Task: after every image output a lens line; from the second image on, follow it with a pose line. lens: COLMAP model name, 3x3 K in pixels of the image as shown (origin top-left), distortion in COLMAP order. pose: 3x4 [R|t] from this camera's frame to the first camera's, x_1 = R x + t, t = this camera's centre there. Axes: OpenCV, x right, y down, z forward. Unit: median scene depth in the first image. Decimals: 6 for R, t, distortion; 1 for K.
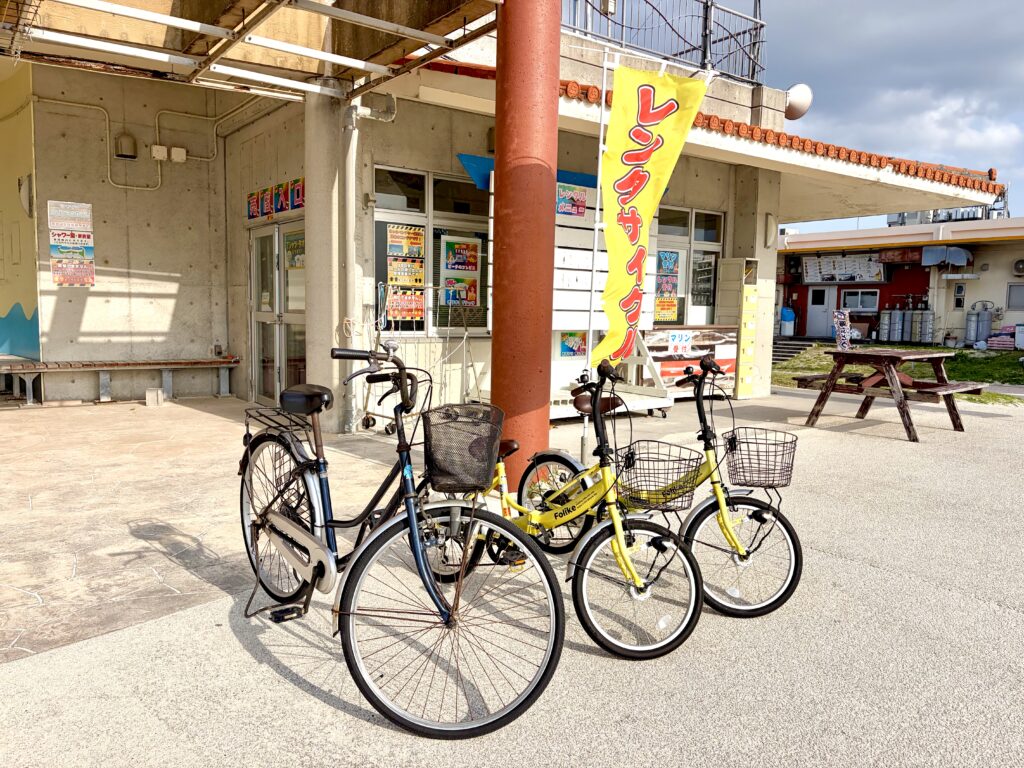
lens RADIAL K [[777.3, 0, 512.2], [0, 777.3, 390.6], [0, 0, 1]] dist [0.014543, 0.000222]
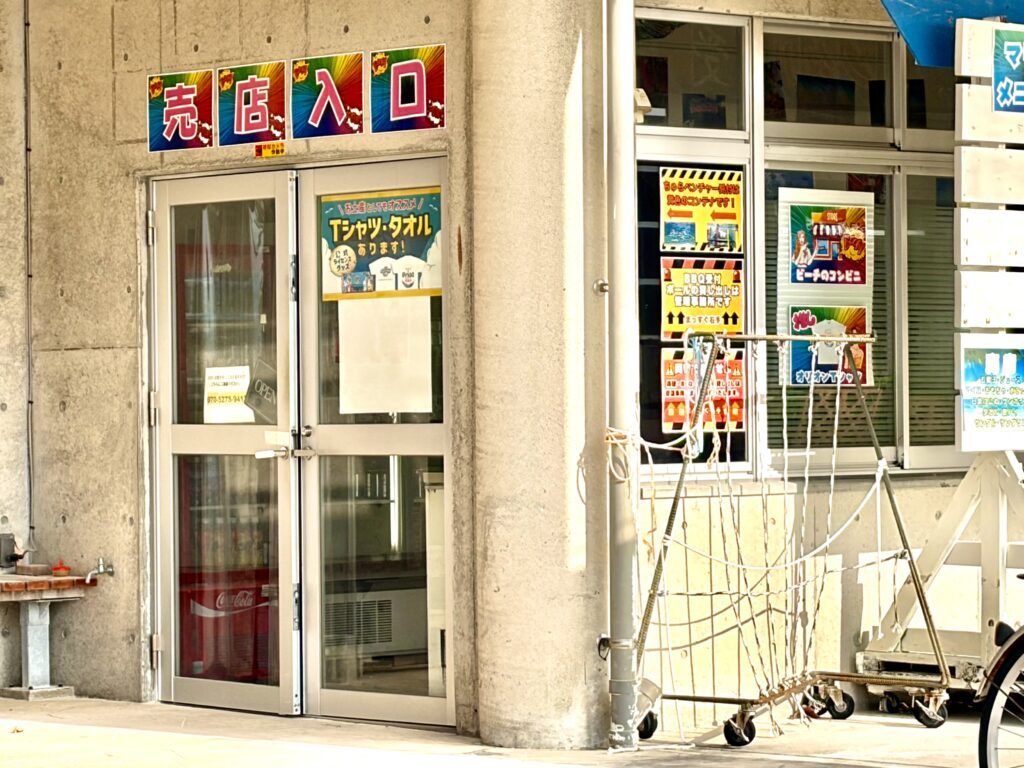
lens RADIAL K [[3756.4, 0, 511.8], [0, 3756.4, 383.6], [0, 0, 1]] dist [-0.134231, 0.000000]
pose [[0.997276, -0.032762, 0.066089, -0.322160], [0.039601, 0.993685, -0.104988, 0.059024], [-0.062232, 0.107319, 0.992275, -0.648532]]
